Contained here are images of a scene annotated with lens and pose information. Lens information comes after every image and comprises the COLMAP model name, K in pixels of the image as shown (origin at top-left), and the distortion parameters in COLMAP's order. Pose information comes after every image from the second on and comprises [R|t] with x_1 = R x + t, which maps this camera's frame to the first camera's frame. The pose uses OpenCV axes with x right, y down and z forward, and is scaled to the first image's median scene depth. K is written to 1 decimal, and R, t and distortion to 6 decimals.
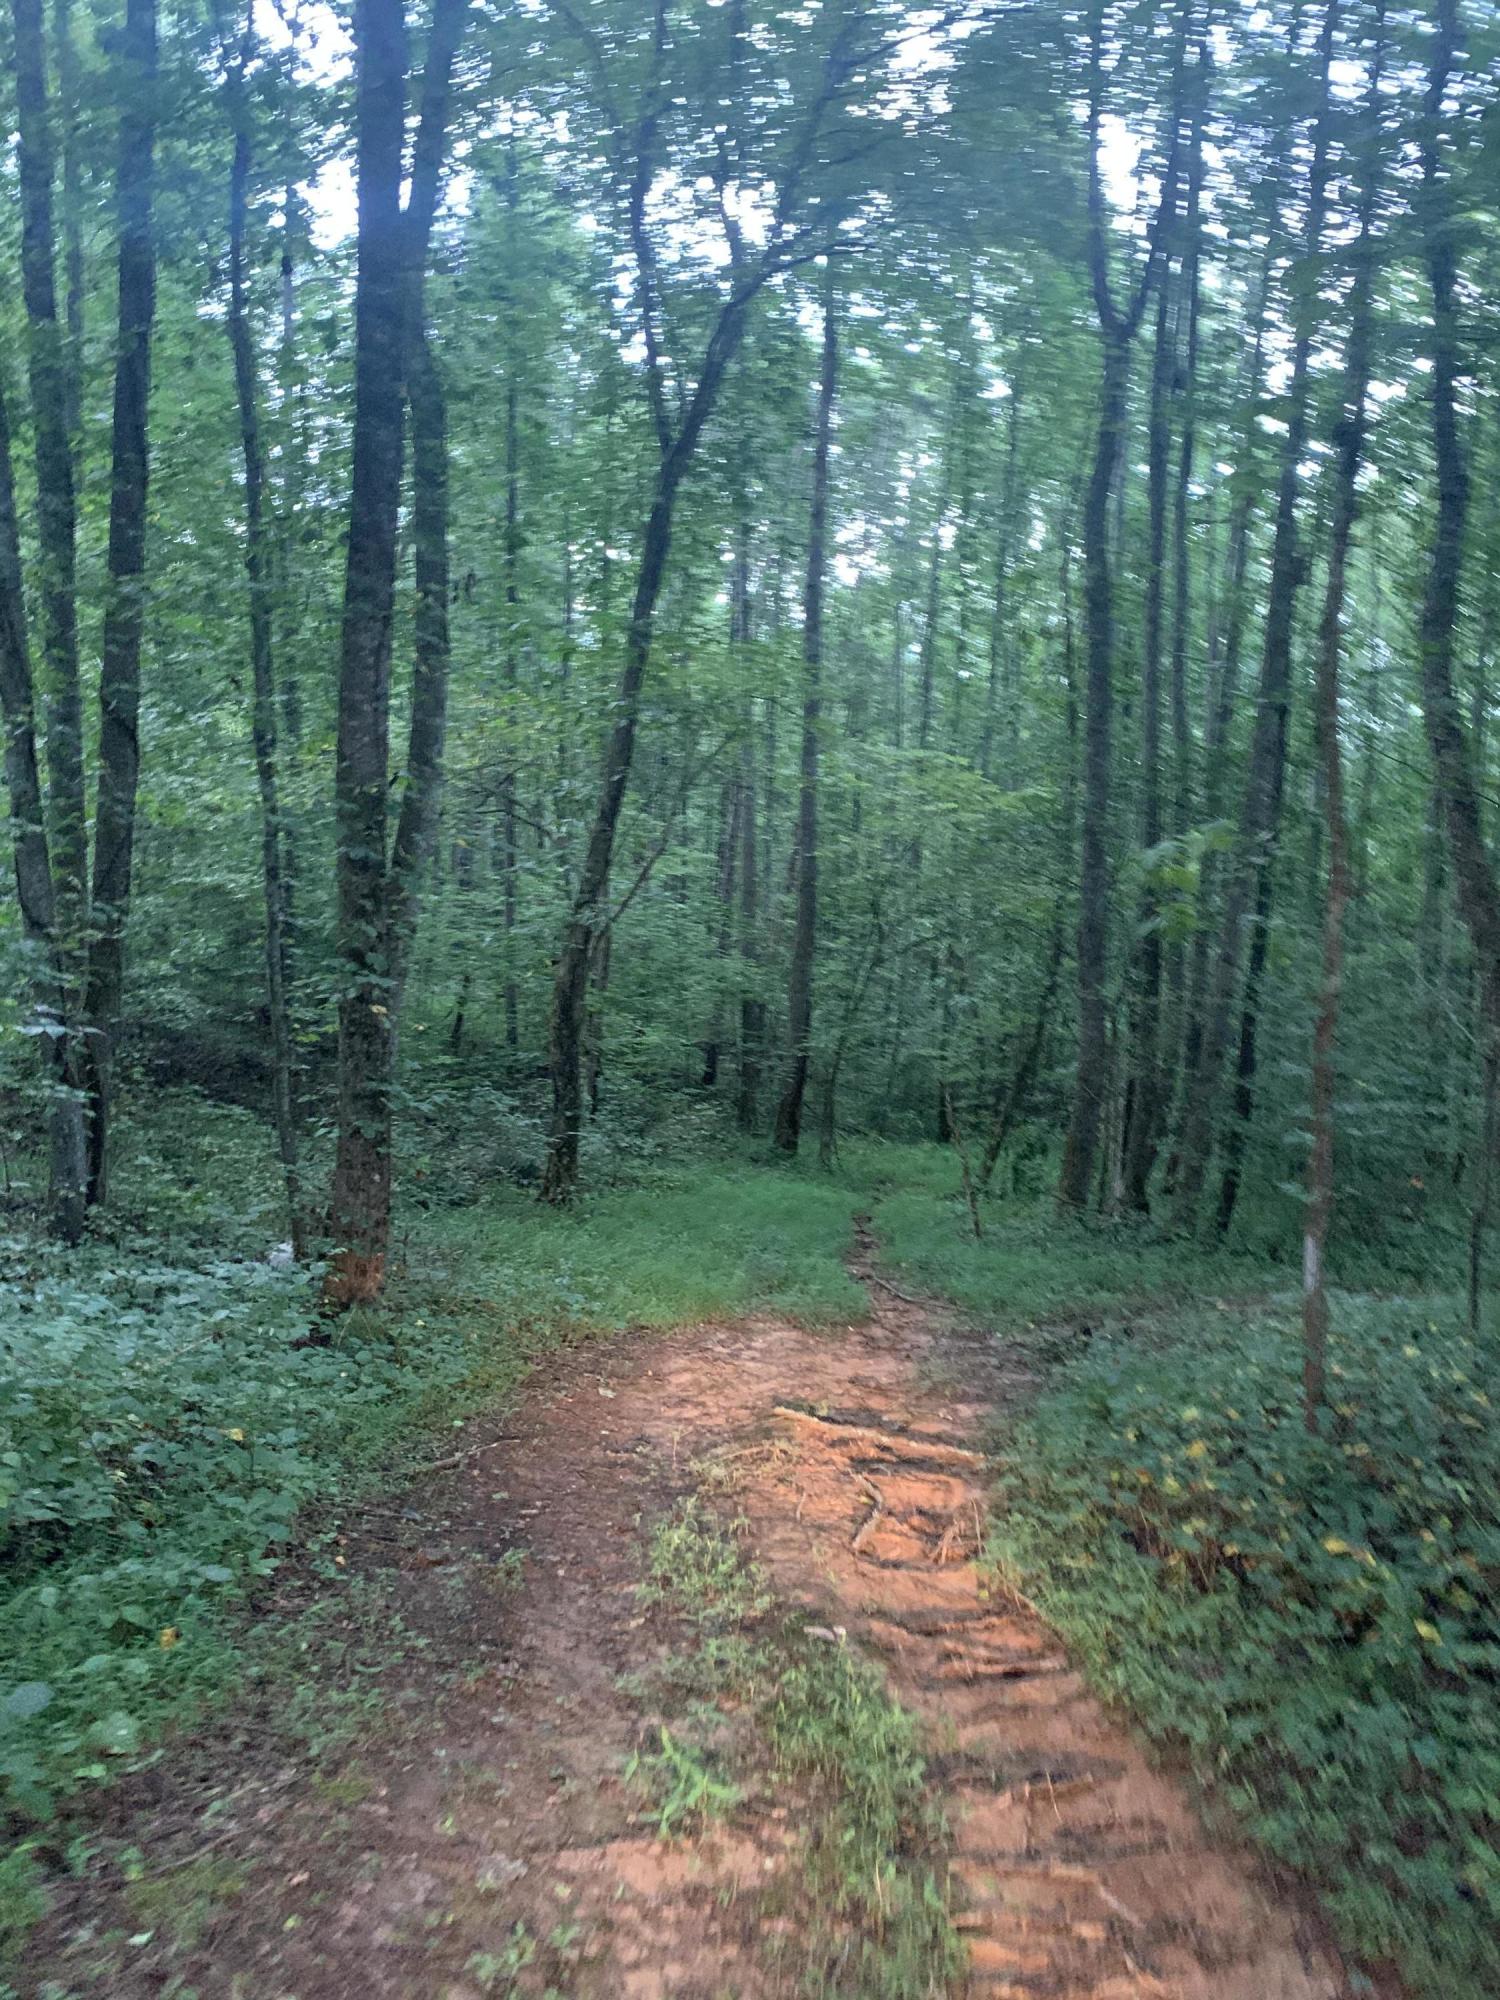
lens RADIAL K [[1511.2, 0, 750.0], [0, 1511.2, 1000.0], [0, 0, 1]] dist [0.000849, -0.000015]
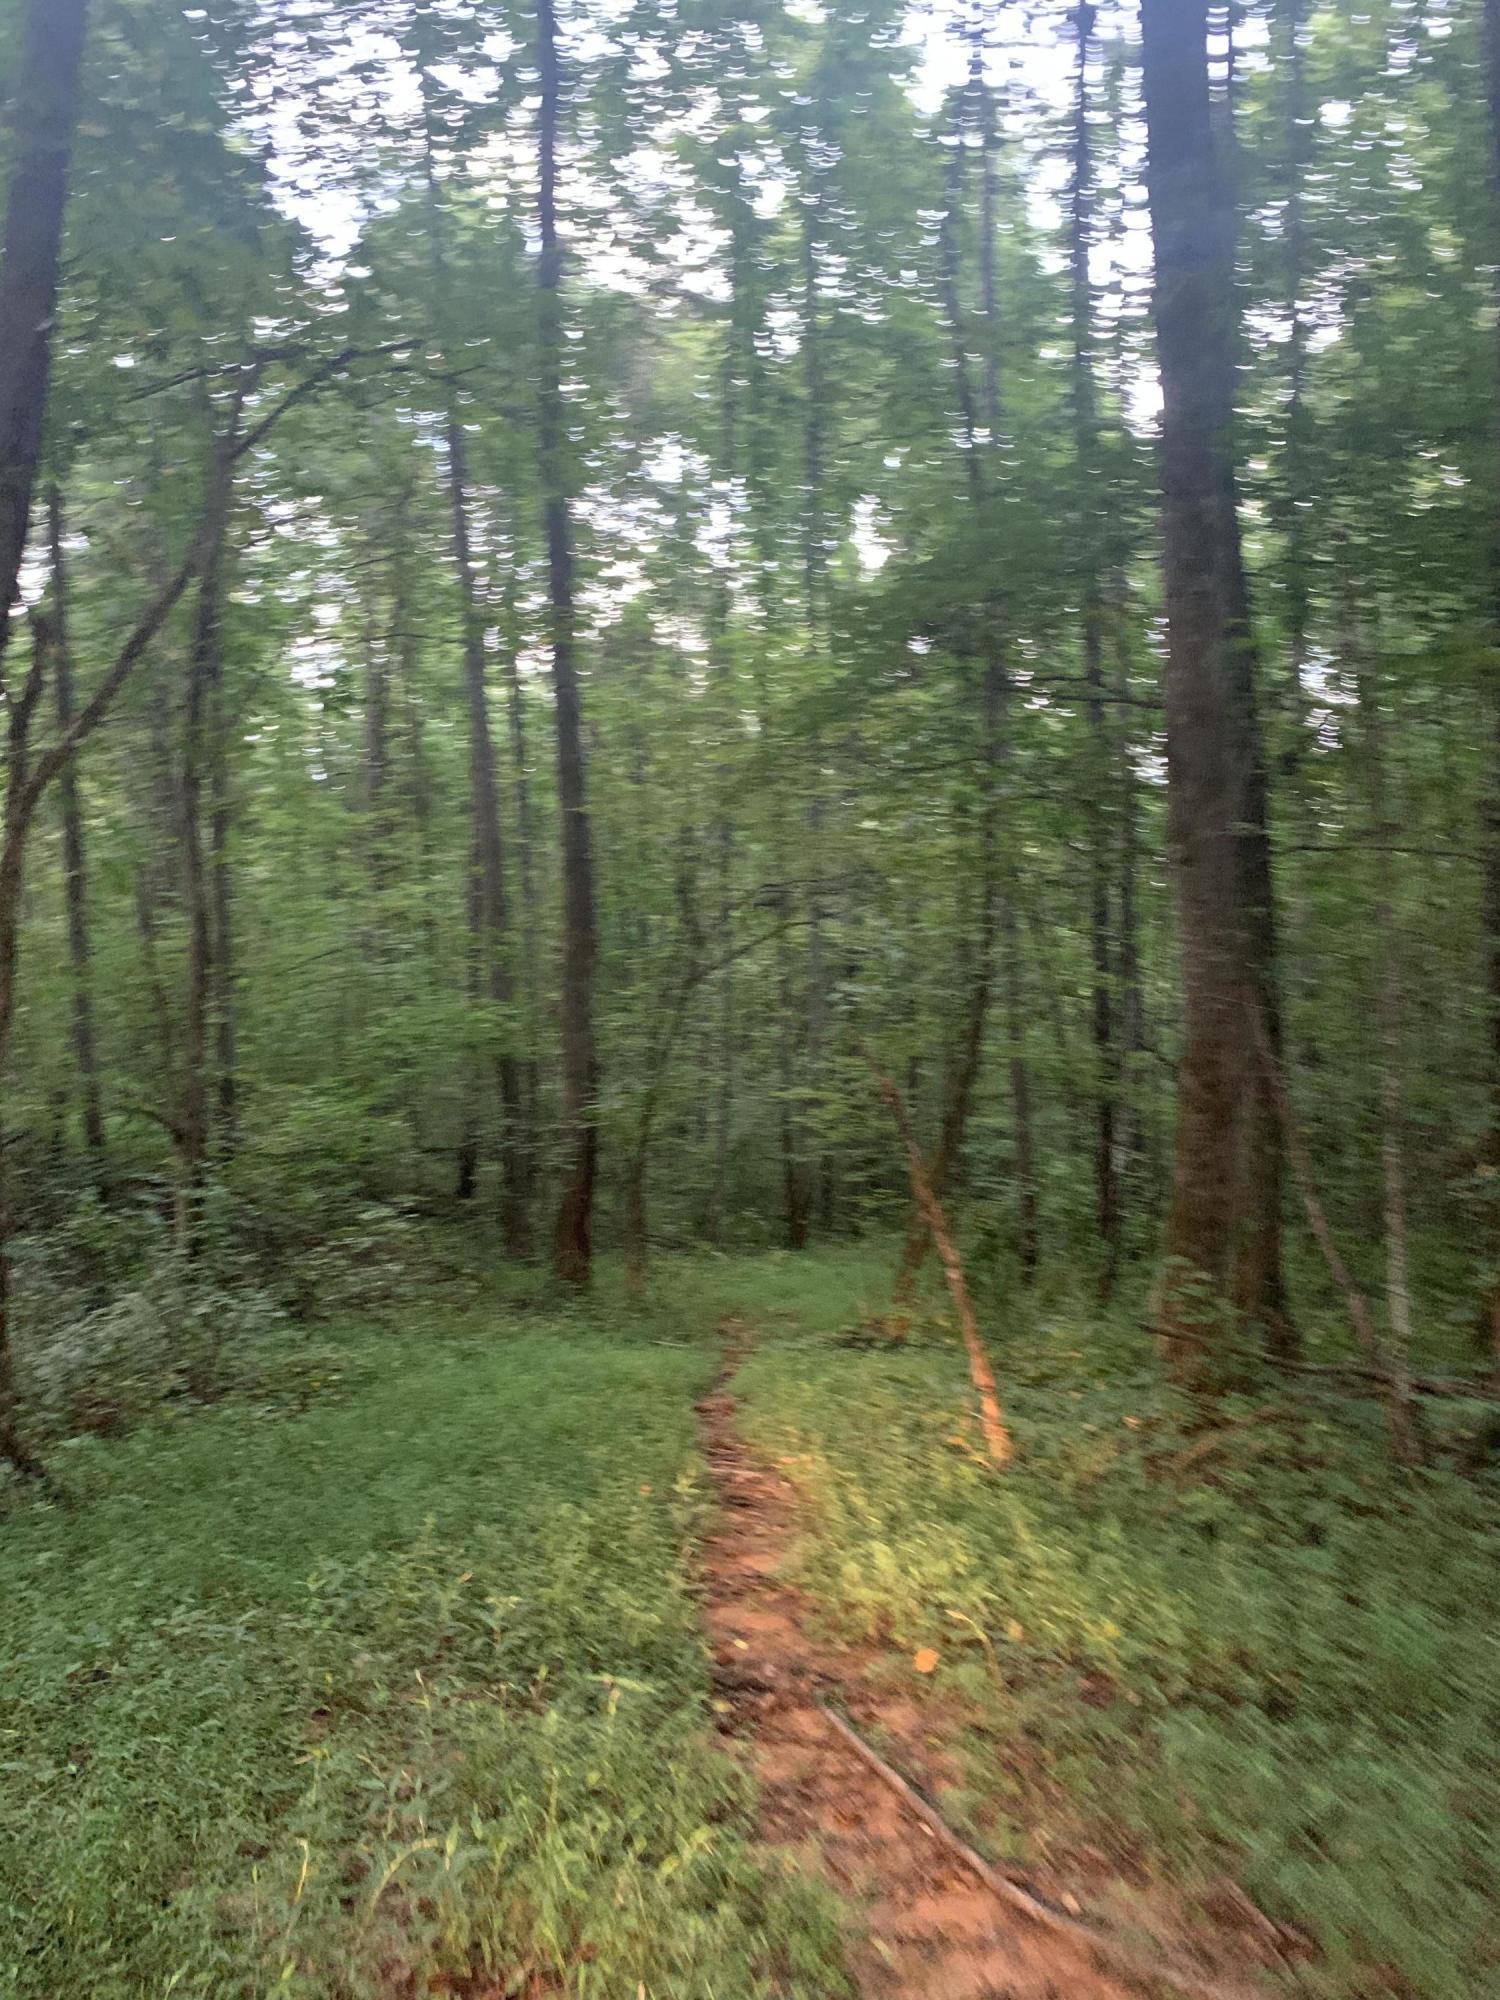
lens RADIAL K [[1511.2, 0, 750.0], [0, 1511.2, 1000.0], [0, 0, 1]] dist [0.000849, -0.000015]
pose [[0.987746, -0.064909, 0.141928, 0.013041], [0.075554, 0.994615, -0.070942, 0.028671], [-0.136559, 0.080796, 0.987332, 0.315970]]
